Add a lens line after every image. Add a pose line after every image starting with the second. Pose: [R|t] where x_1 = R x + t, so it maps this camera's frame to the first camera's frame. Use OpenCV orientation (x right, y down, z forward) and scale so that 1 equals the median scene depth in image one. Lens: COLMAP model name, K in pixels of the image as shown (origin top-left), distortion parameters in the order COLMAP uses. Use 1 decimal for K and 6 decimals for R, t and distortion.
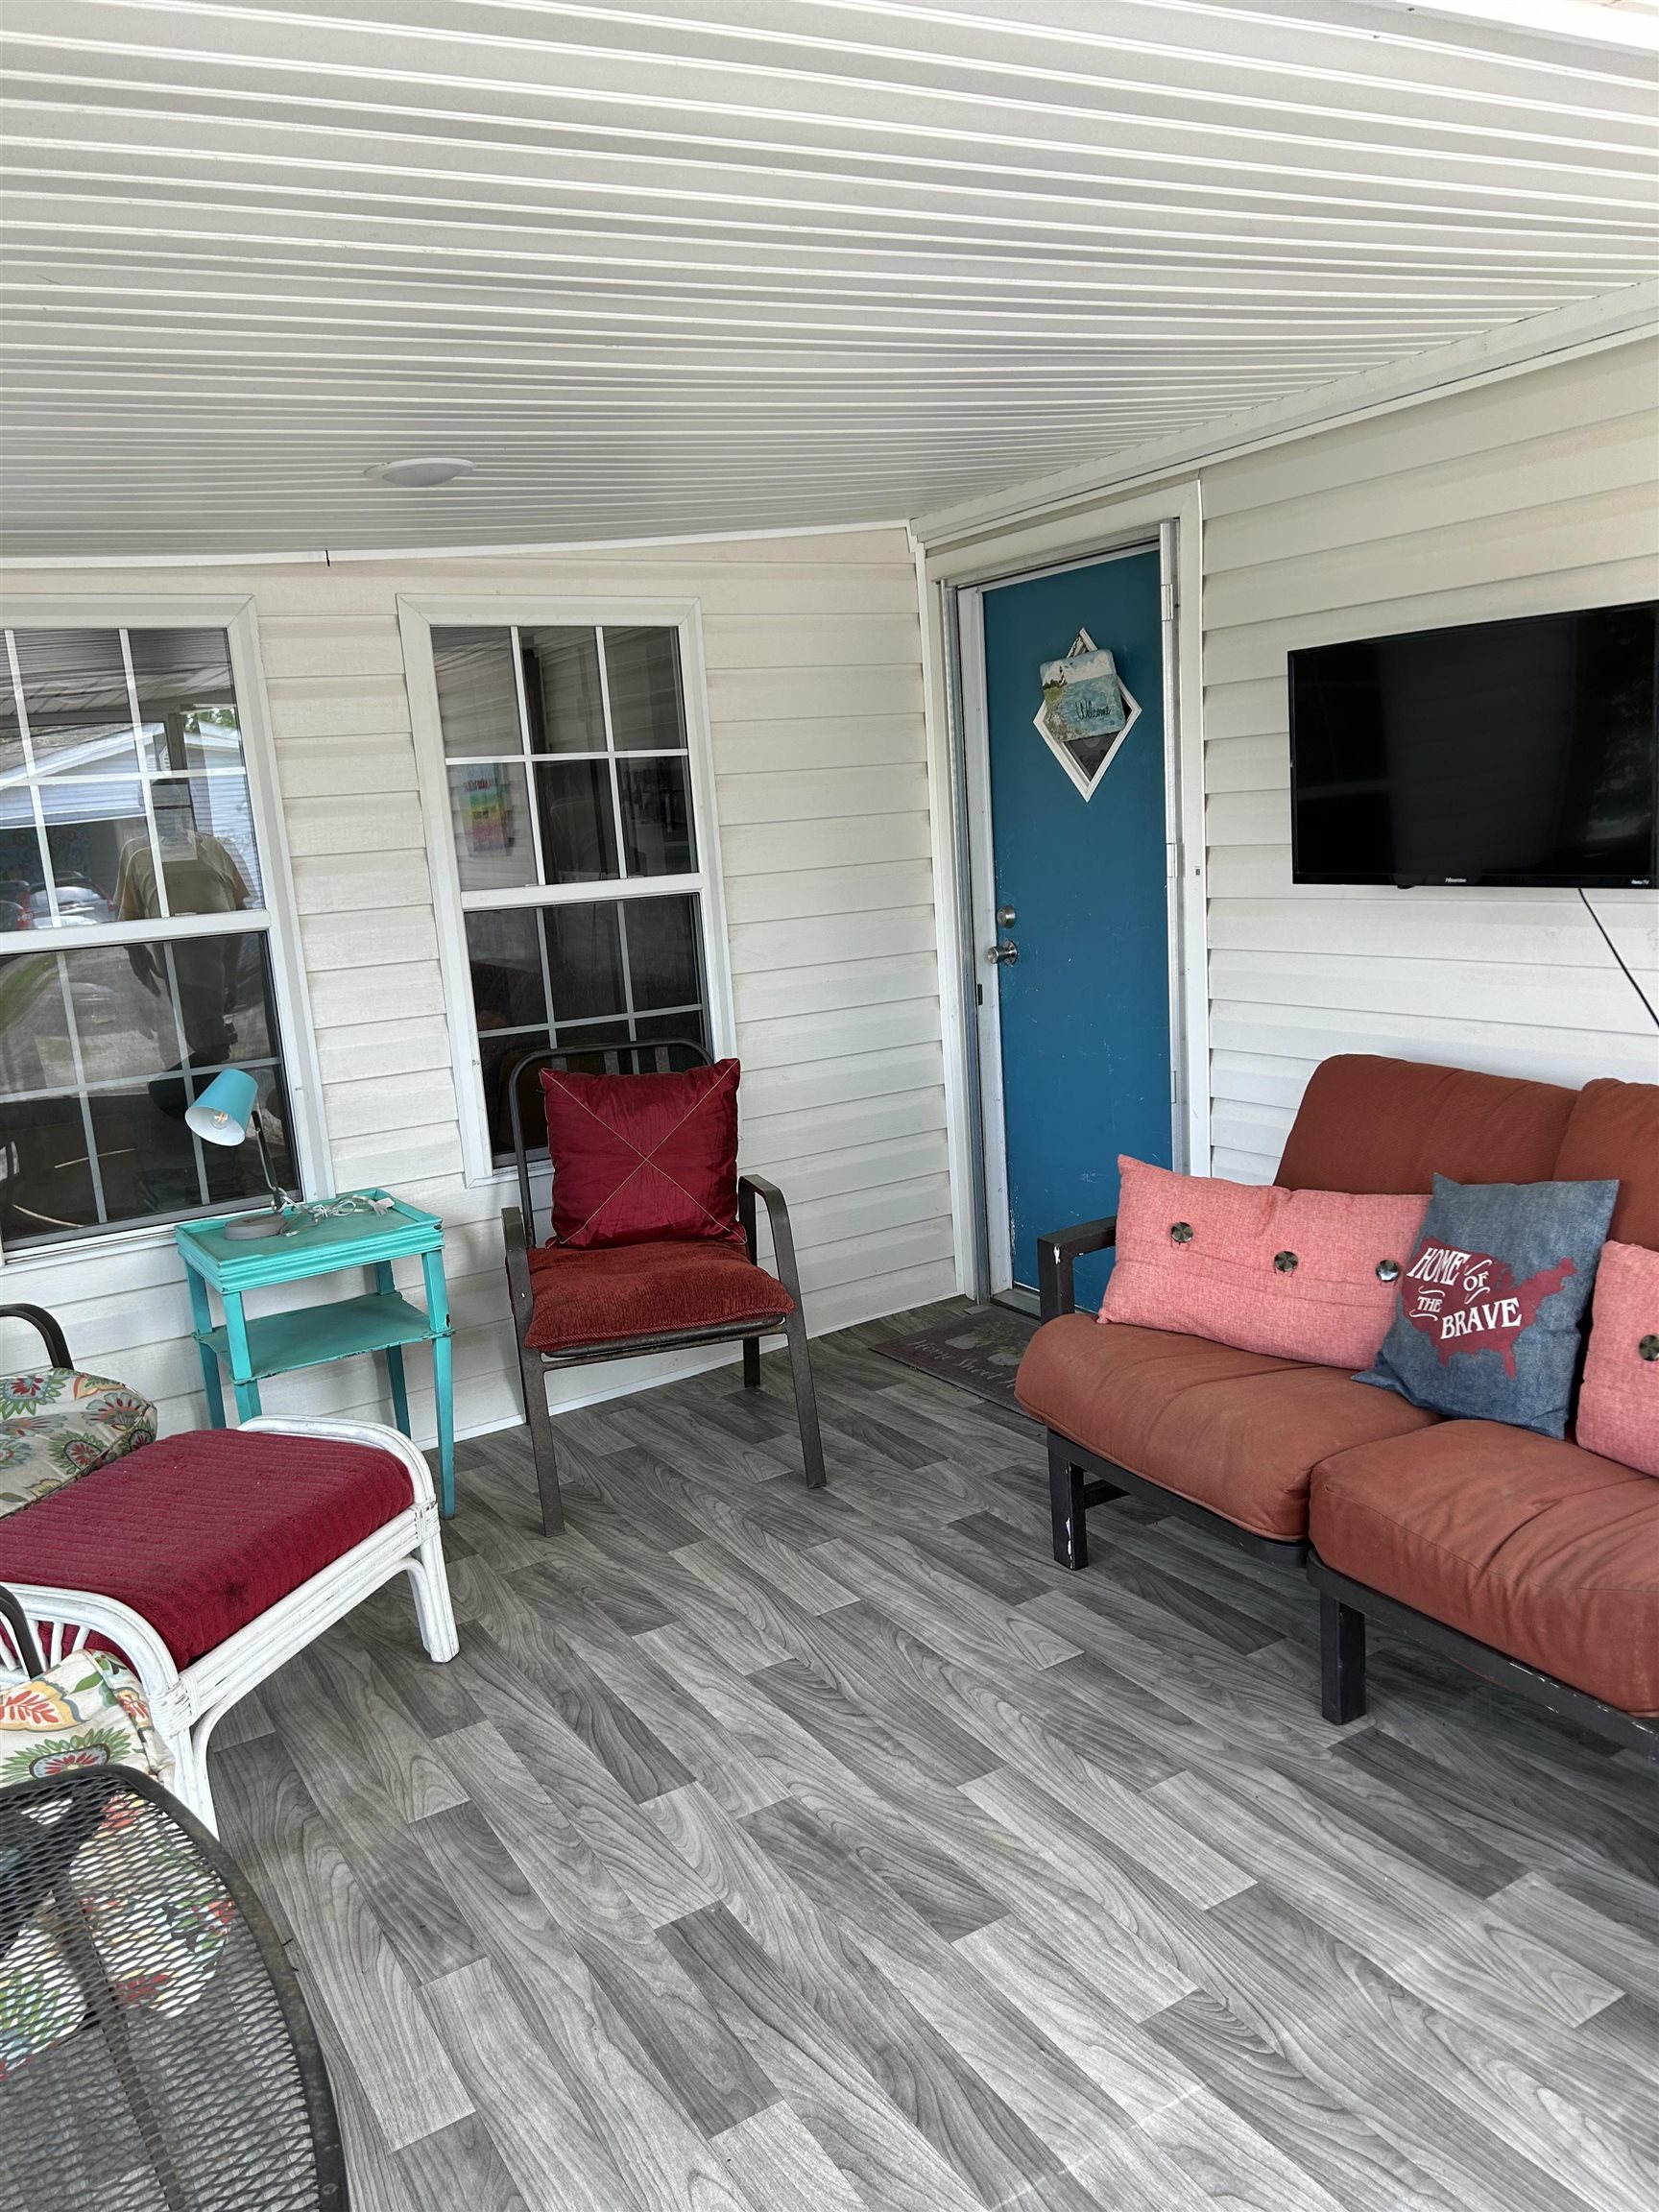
lens RADIAL K [[1663.5, 0, 829.5], [0, 1663.5, 1106.0], [0, 0, 1]] dist [0.054455, -0.057119]
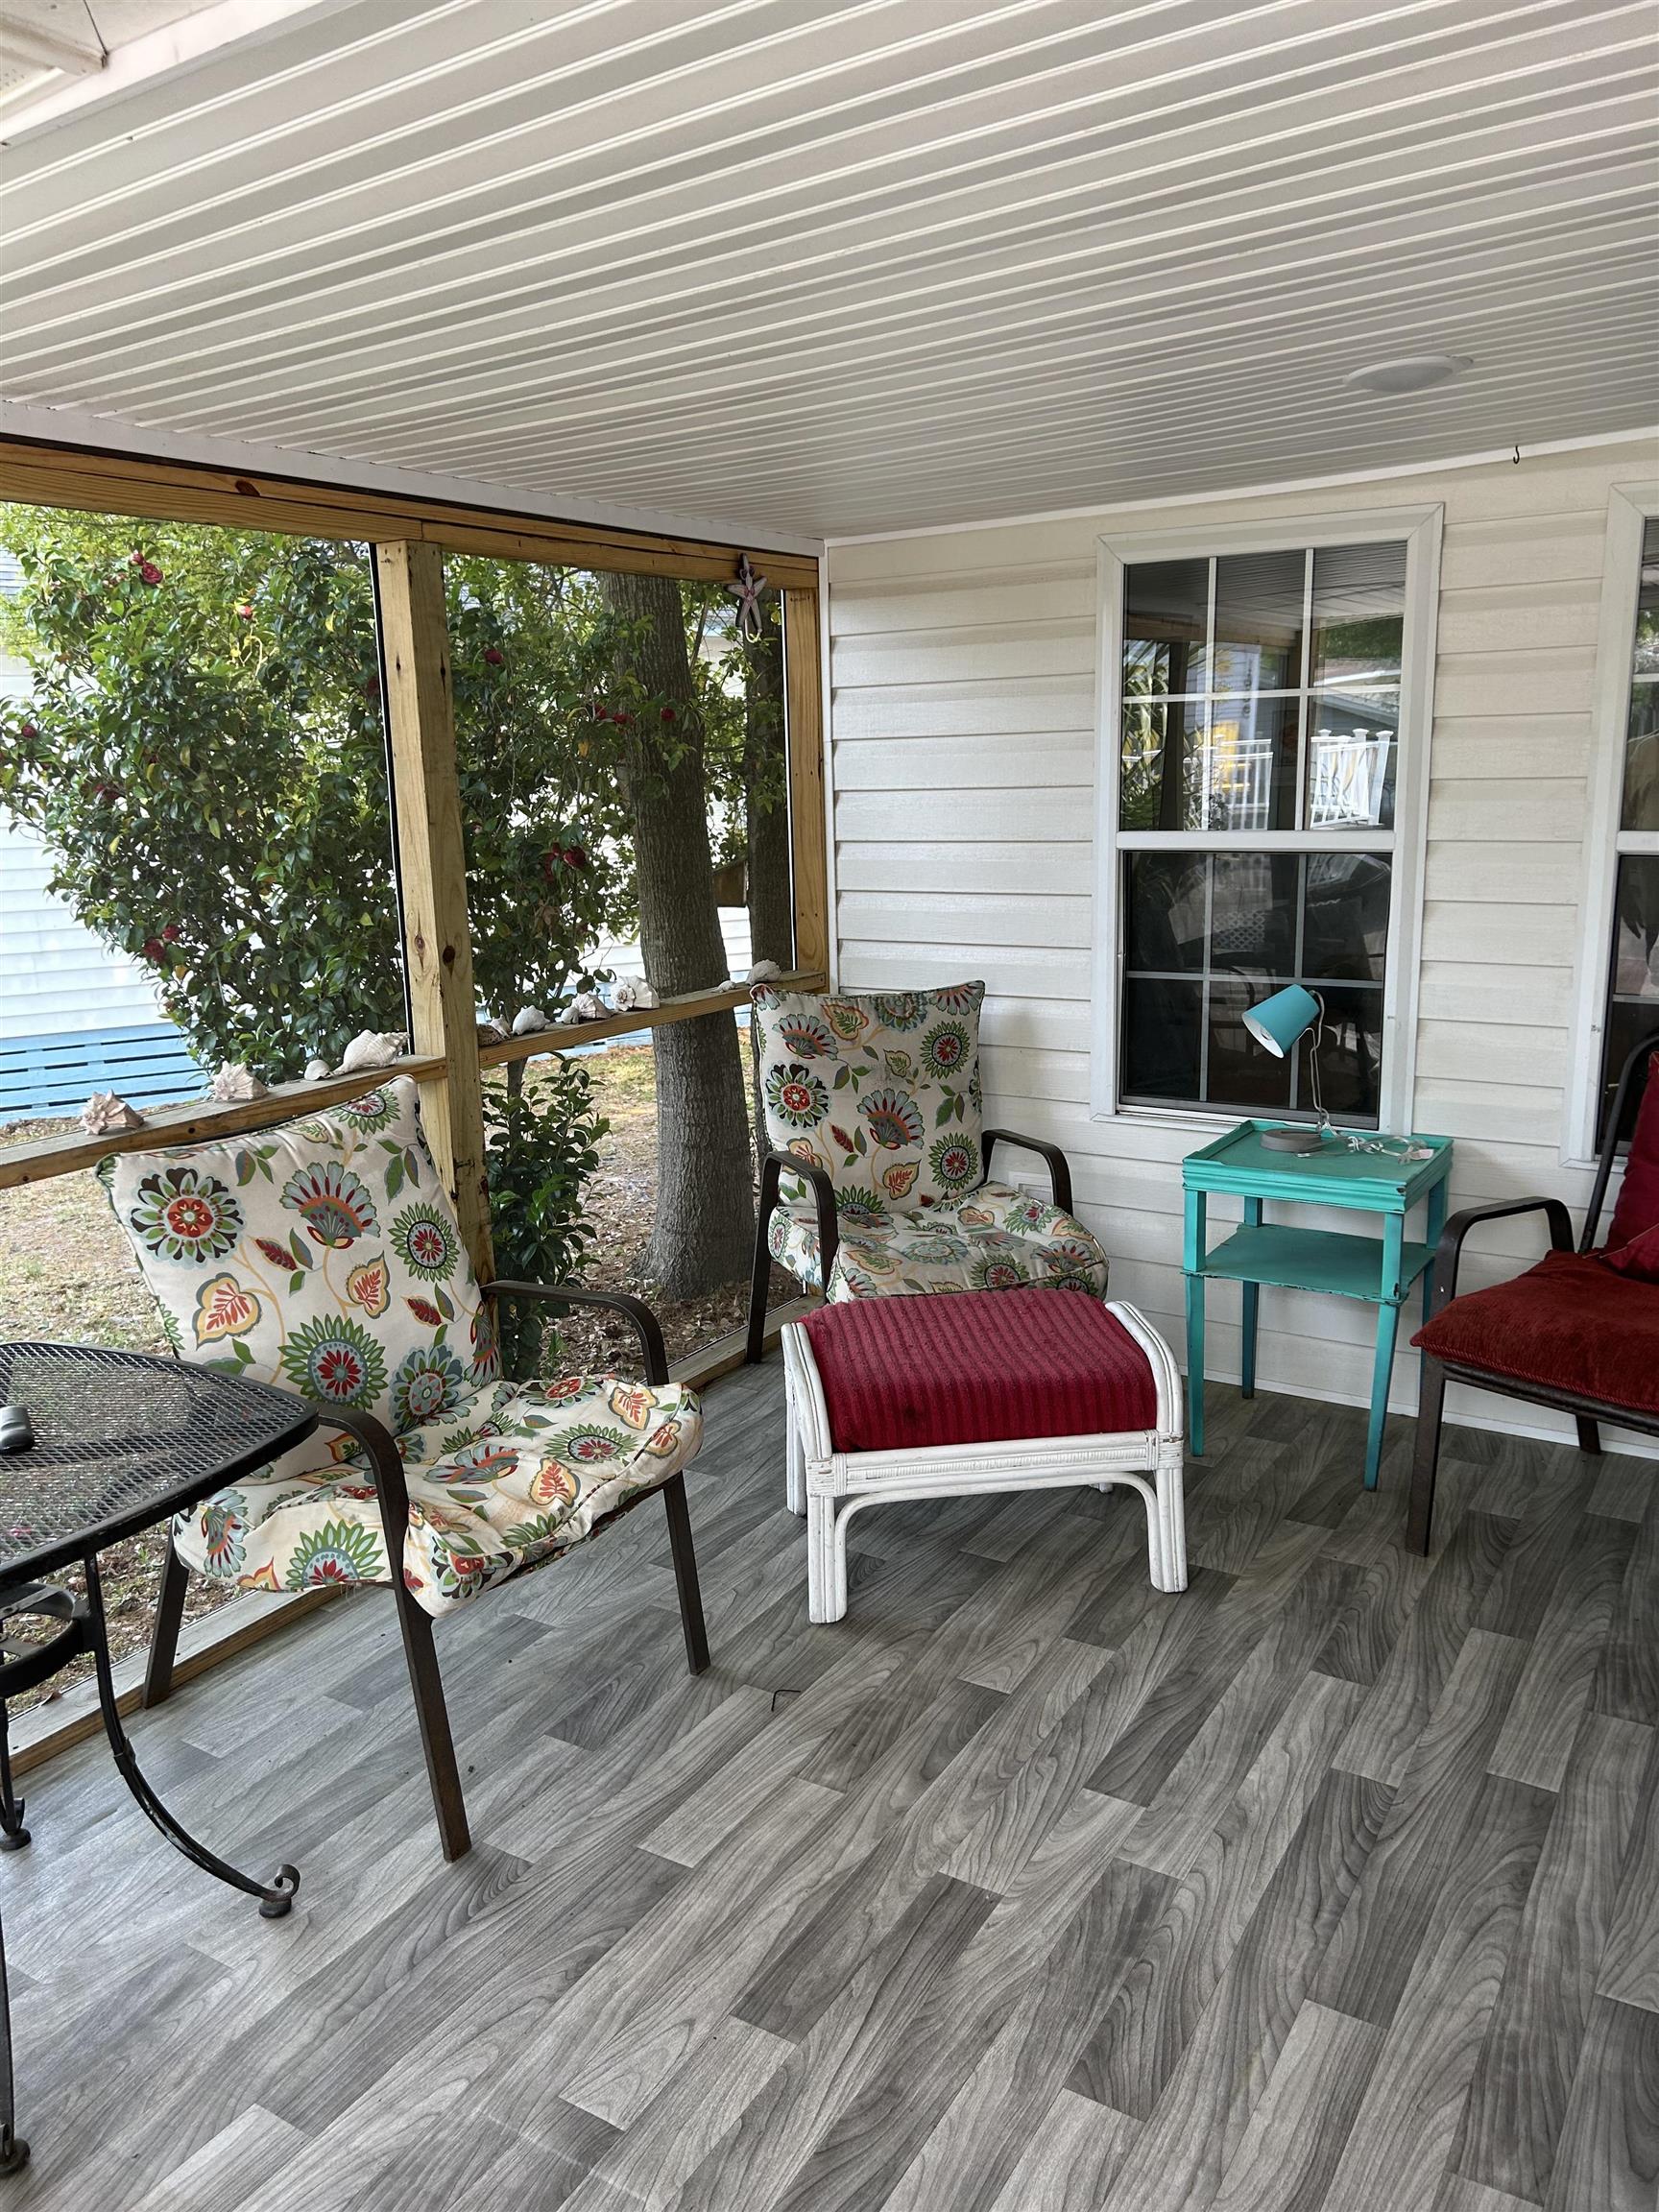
lens RADIAL K [[1658.0, 0, 828.0], [0, 1658.0, 1073.2], [0, 0, 1]] dist [-0.000721, -0.011189]
pose [[0.451180, 0.223132, -0.864089, 0.503876], [-0.170015, 0.971997, 0.162224, -0.105983], [0.876089, 0.073716, 0.476481, 0.345166]]
